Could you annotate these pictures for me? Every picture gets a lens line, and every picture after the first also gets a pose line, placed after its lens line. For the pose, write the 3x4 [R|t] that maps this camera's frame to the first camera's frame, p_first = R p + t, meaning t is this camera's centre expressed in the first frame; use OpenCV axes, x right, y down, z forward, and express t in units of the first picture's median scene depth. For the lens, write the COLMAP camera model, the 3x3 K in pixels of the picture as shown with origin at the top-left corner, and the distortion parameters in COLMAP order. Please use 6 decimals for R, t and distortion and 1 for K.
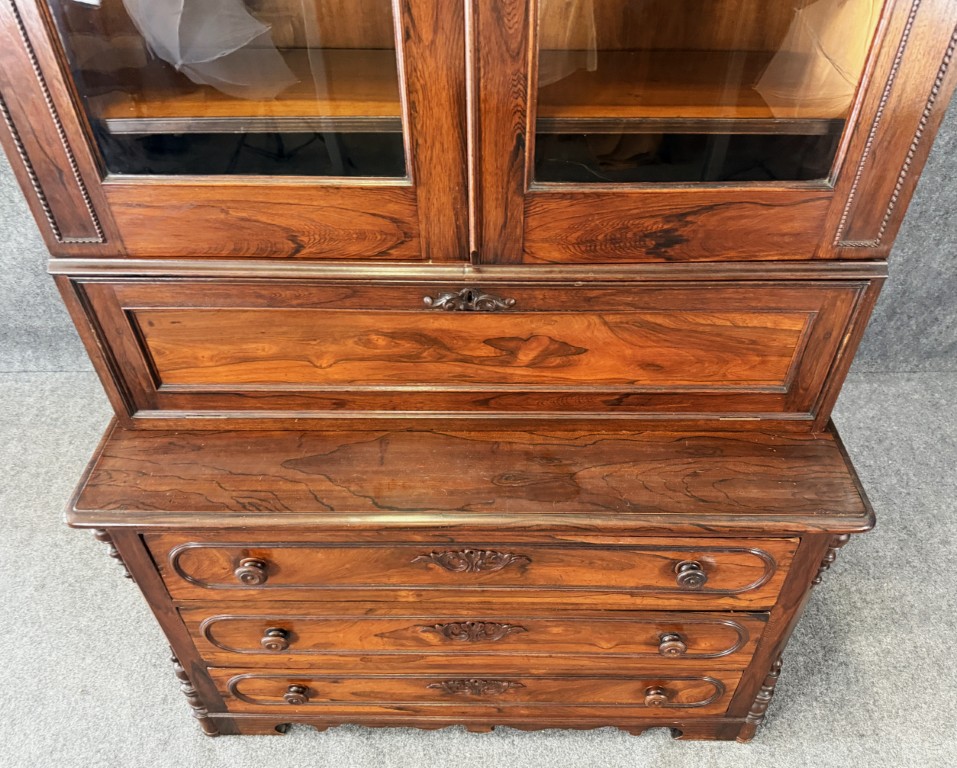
lens RADIAL K [[766.8, 0, 509.9], [0, 766.8, 400.8], [0, 0, 1]] dist [0.042676, -0.062951]
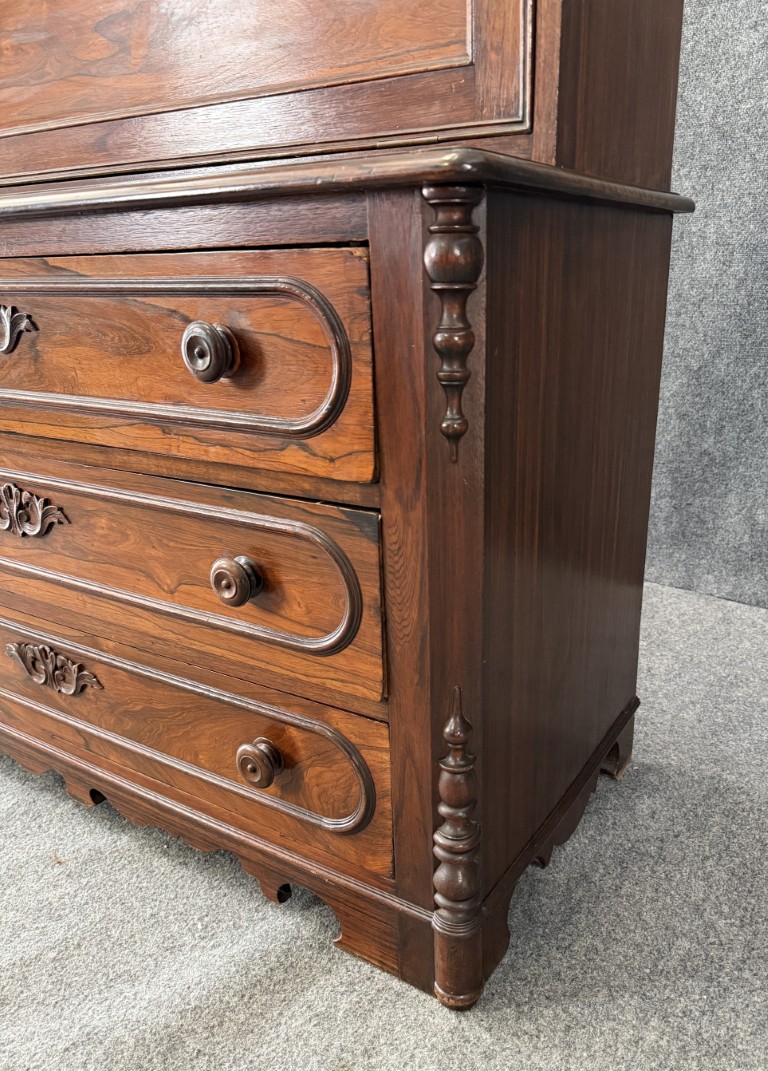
lens RADIAL K [[755.6, 0, 461.5], [0, 755.6, 578.0], [0, 0, 1]] dist [0.057920, -0.020816]
pose [[0.863778, 0.157044, -0.478775, 0.644184], [-0.325704, 0.899014, -0.292728, 0.453716], [0.384454, 0.408791, 0.827698, 0.680896]]
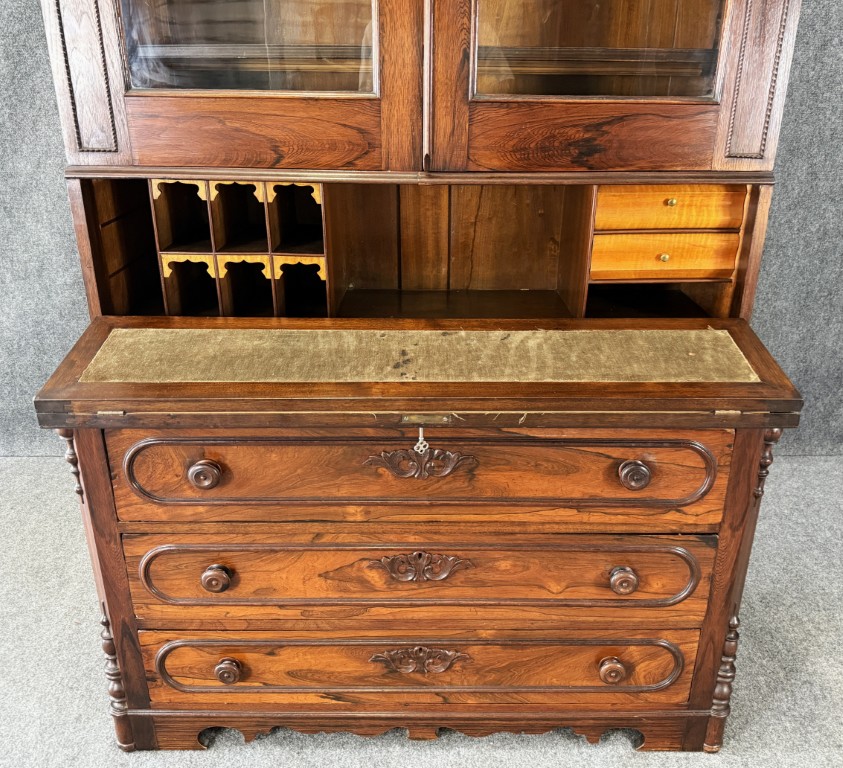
lens RADIAL K [[744.4, 0, 444.8], [0, 744.4, 376.2], [0, 0, 1]] dist [0.048860, -0.071235]
pose [[0.999885, -0.004556, 0.014434, -0.030700], [0.009289, 0.937629, -0.347515, 0.436274], [-0.011951, 0.347609, 0.937563, 0.024892]]
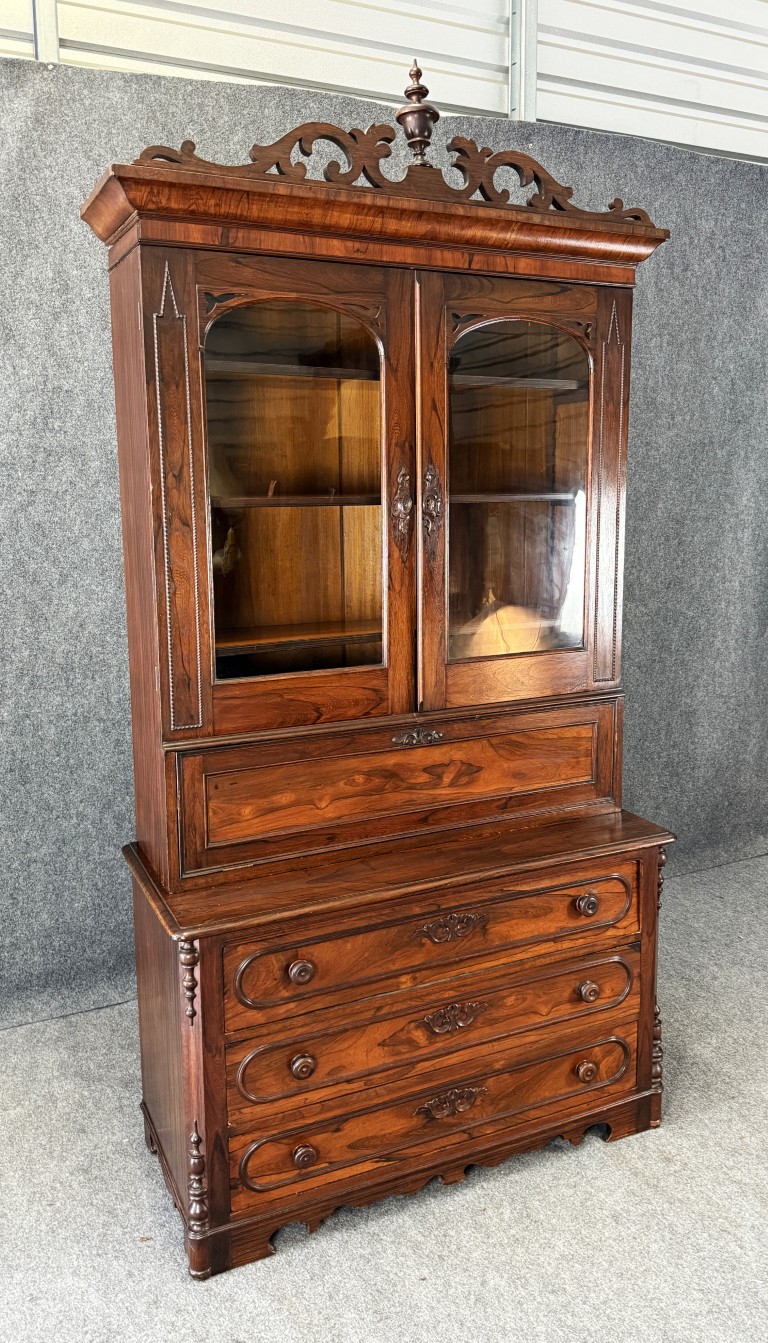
lens RADIAL K [[1022.5, 0, 415.0], [0, 1022.5, 633.0], [0, 0, 1]] dist [0.061996, -0.087015]
pose [[0.902438, -0.082740, 0.422799, -0.817256], [0.302482, 0.820500, -0.485061, 0.628236], [-0.306773, 0.565626, 0.765478, -0.656646]]
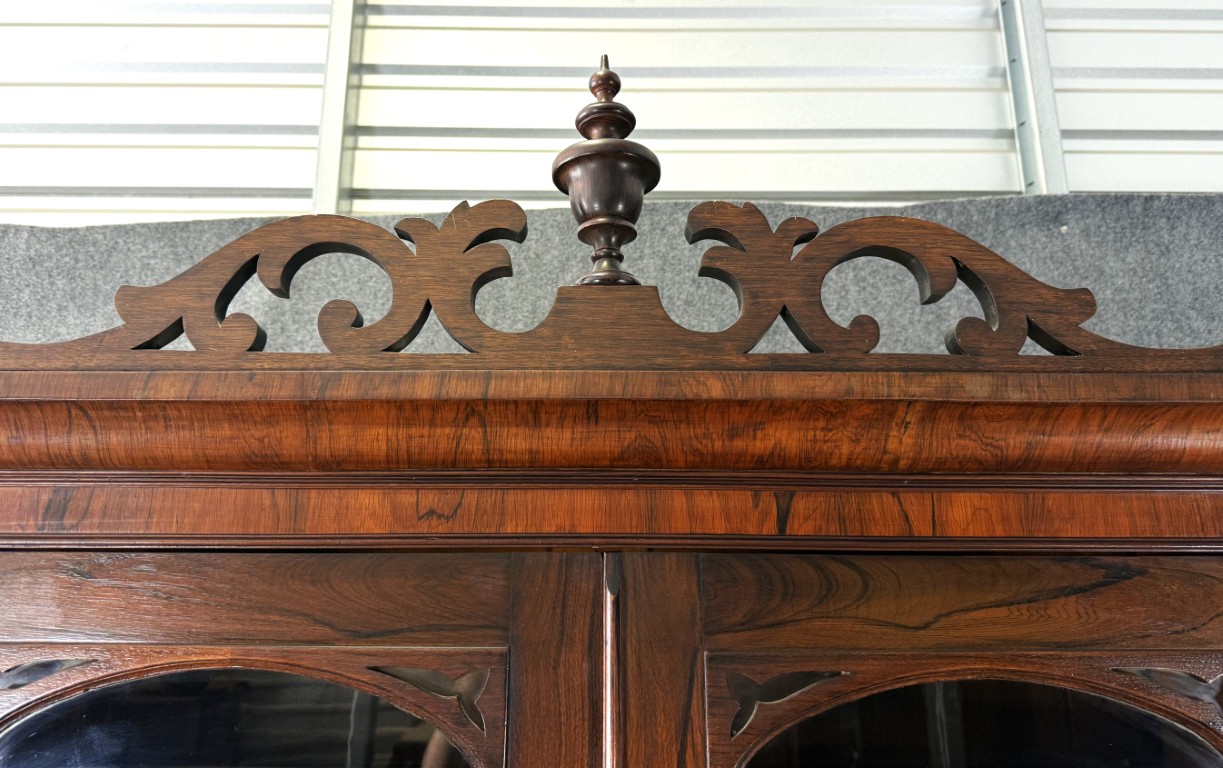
lens RADIAL K [[918.1, 0, 590.7], [0, 918.1, 298.2], [0, 0, 1]] dist [0.026164, -0.027639]
pose [[0.999935, -0.008849, -0.007253, -0.034438], [-0.001492, 0.527677, -0.849444, -0.335009], [0.011344, 0.849399, 0.527630, -0.088263]]
